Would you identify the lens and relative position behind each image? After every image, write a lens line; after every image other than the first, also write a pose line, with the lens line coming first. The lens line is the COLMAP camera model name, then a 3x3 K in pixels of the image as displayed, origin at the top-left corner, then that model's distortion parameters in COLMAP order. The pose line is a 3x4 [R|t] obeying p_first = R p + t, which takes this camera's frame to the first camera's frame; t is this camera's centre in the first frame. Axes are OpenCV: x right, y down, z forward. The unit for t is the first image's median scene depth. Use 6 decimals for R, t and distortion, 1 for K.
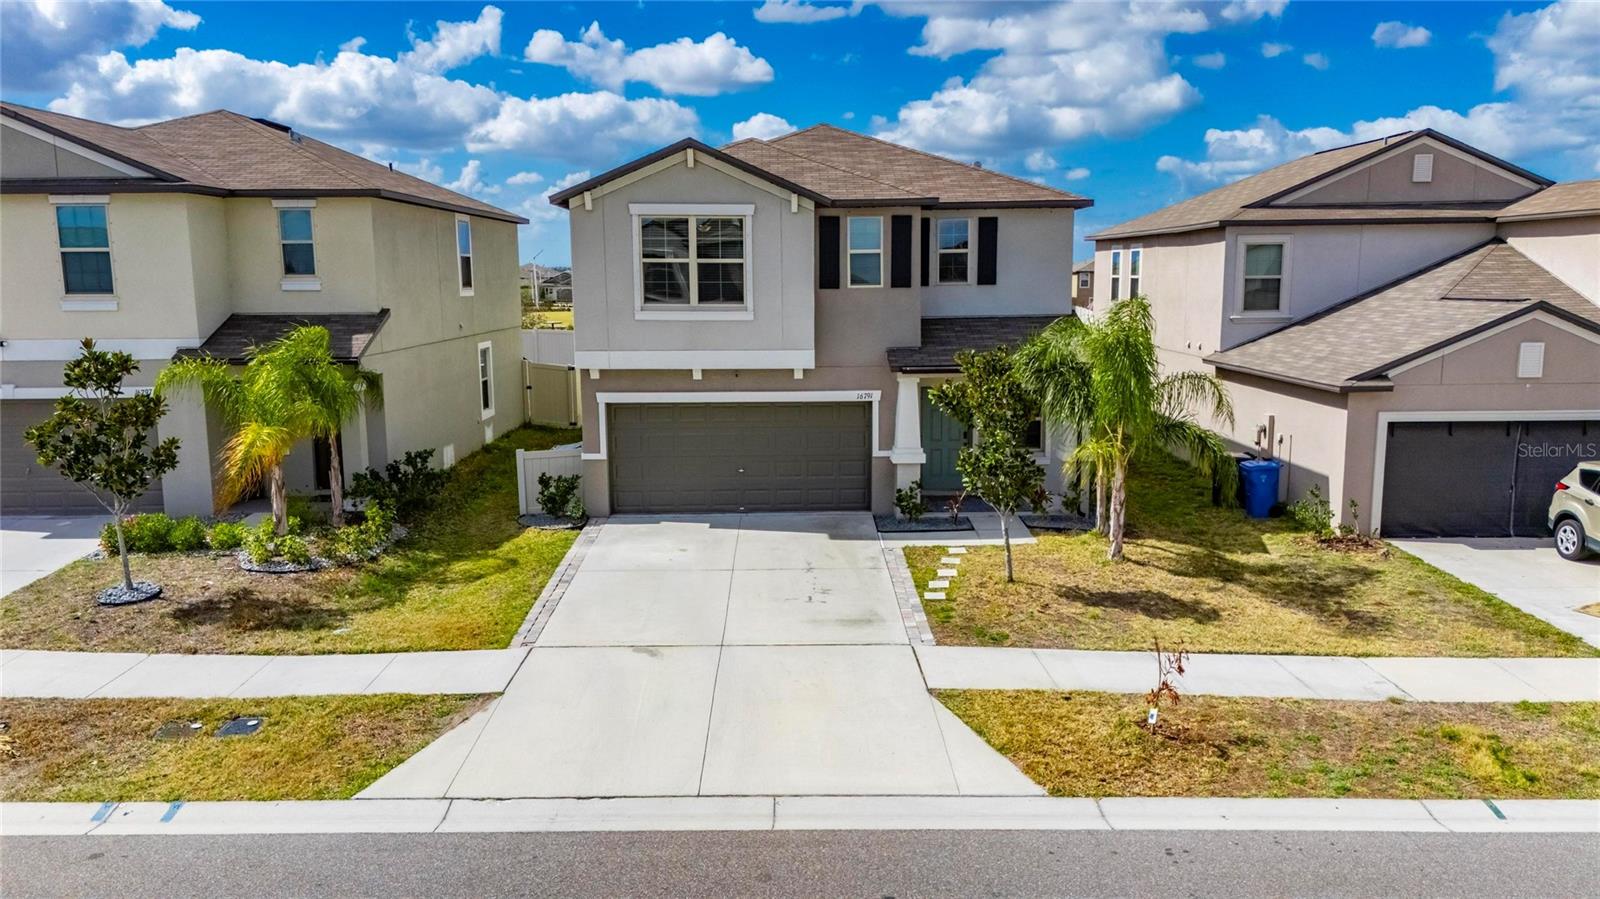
lens RADIAL K [[1169.3, 0, 806.0], [0, 1169.3, 456.5], [0, 0, 1]] dist [0.059836, -0.049936]
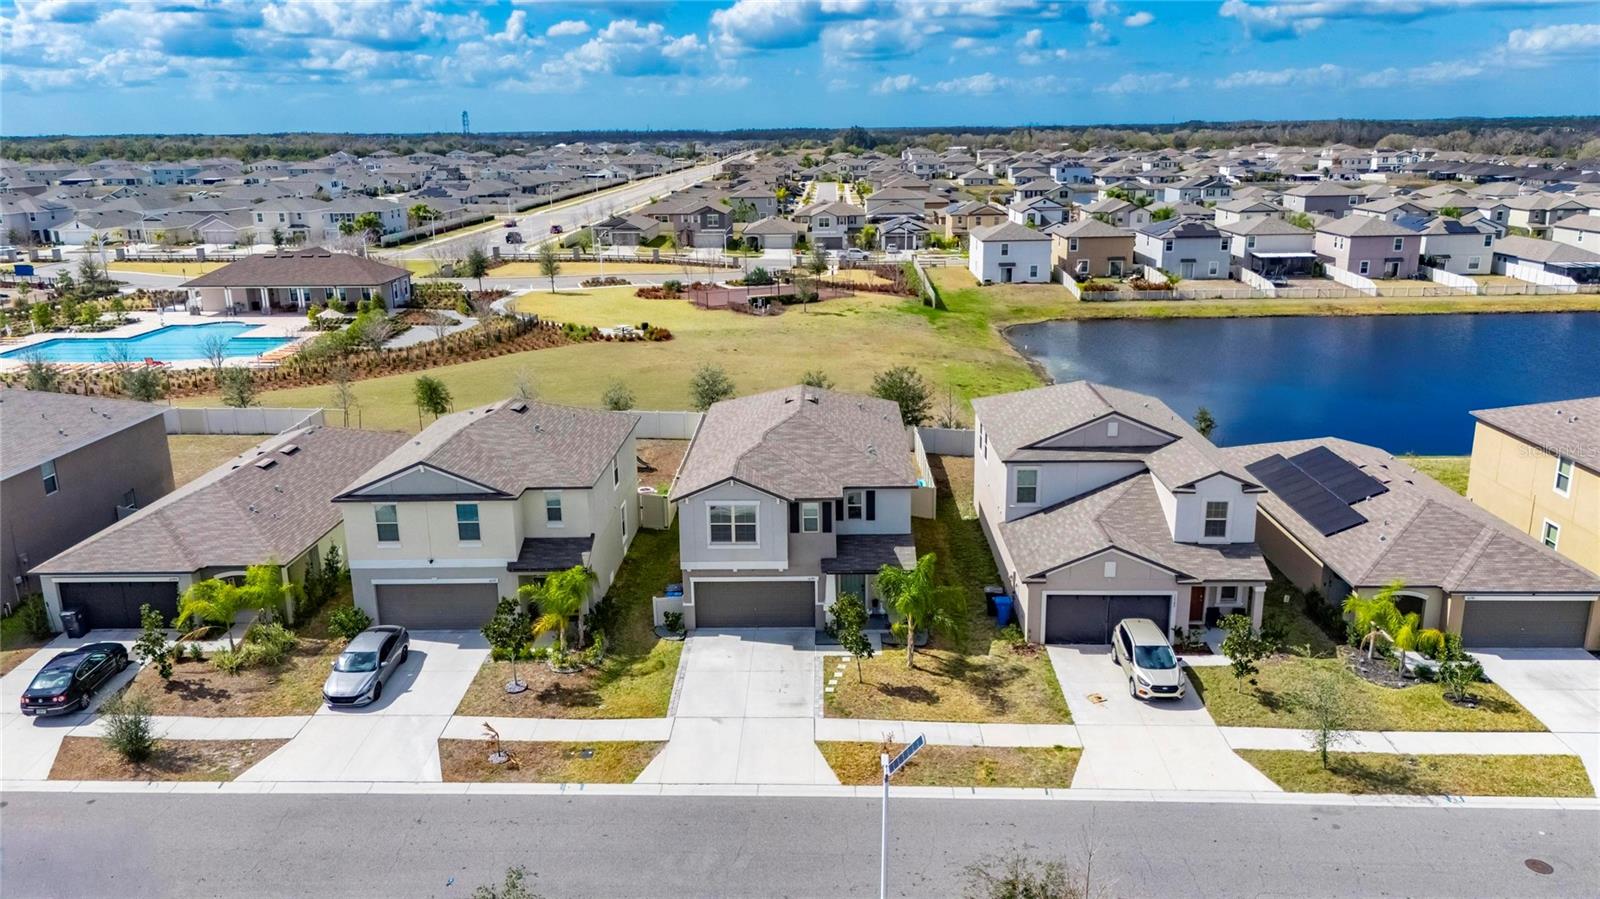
lens RADIAL K [[1185.7, 0, 800.0], [0, 1185.7, 449.5], [0, 0, 1]] dist [0.068556, -0.063237]
pose [[0.999082, 0.001742, -0.042812, 0.127664], [0.003418, 0.992748, 0.120166, -0.576633], [0.042711, -0.120202, 0.991830, -1.214011]]
